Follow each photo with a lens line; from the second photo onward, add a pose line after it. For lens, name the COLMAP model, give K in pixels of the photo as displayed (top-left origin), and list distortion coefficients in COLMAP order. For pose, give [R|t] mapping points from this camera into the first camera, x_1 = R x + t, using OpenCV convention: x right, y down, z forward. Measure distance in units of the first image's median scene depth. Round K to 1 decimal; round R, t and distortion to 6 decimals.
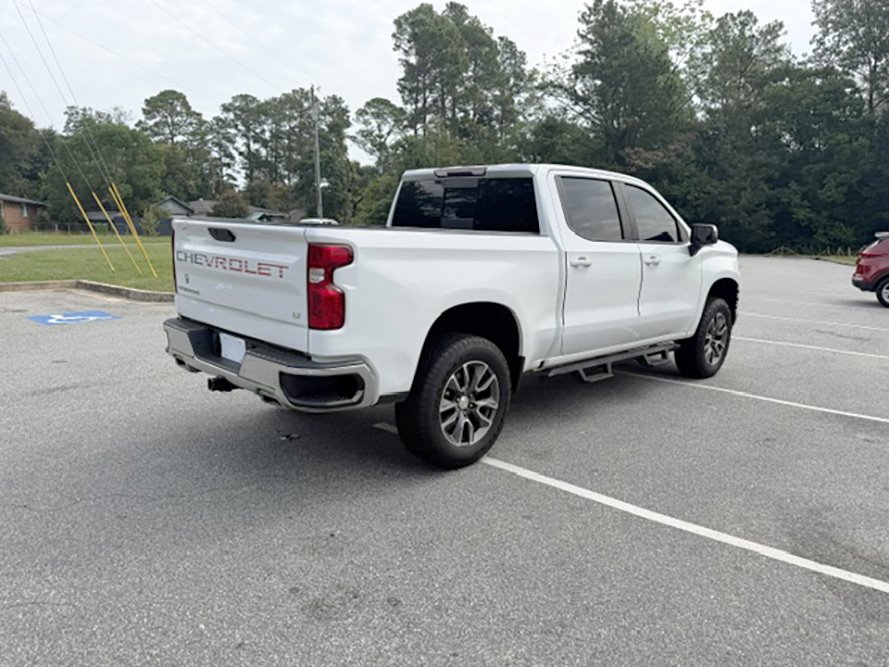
lens RADIAL K [[636.0, 0, 440.8], [0, 636.0, 331.4], [0, 0, 1]] dist [0.035912, -0.034307]
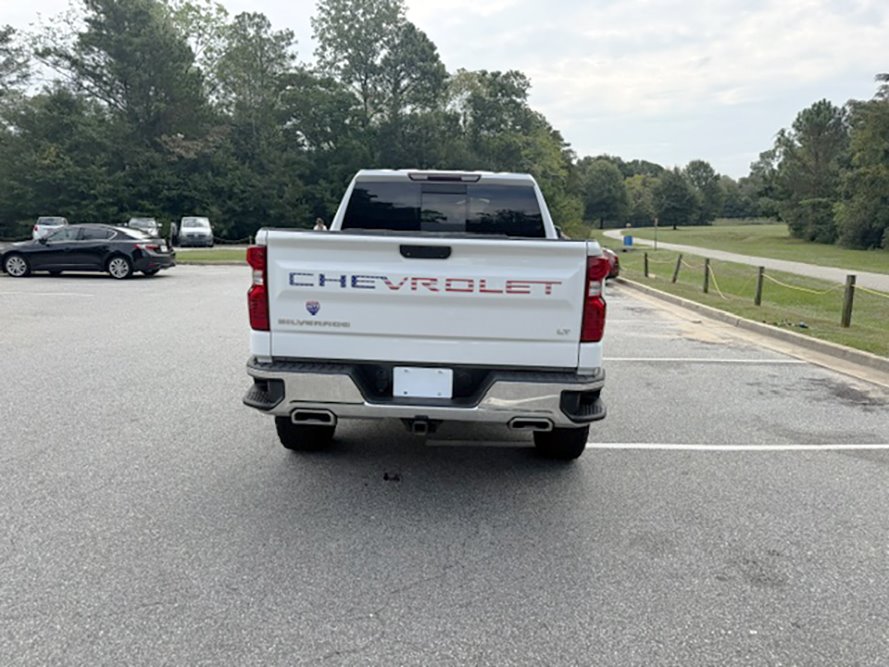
lens RADIAL K [[636.0, 0, 442.8], [0, 636.0, 336.5], [0, 0, 1]] dist [0.035912, -0.034307]
pose [[0.733050, -0.128014, 0.668020, -0.072177], [0.113183, 0.991394, 0.065782, -0.007300], [-0.670692, 0.027387, 0.741230, 0.028931]]
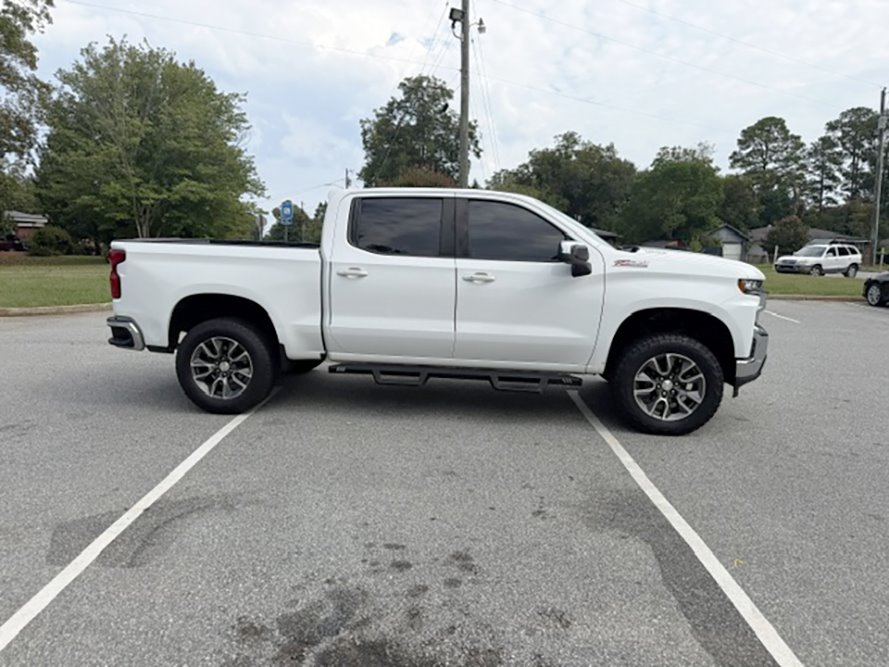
lens RADIAL K [[636.0, 0, 445.7], [0, 636.0, 337.1], [0, 0, 1]] dist [0.035912, -0.034307]
pose [[0.622424, 0.106851, -0.775353, 0.120431], [-0.134438, 0.990510, 0.028580, -0.004851], [0.771048, 0.086448, 0.630882, 0.041956]]
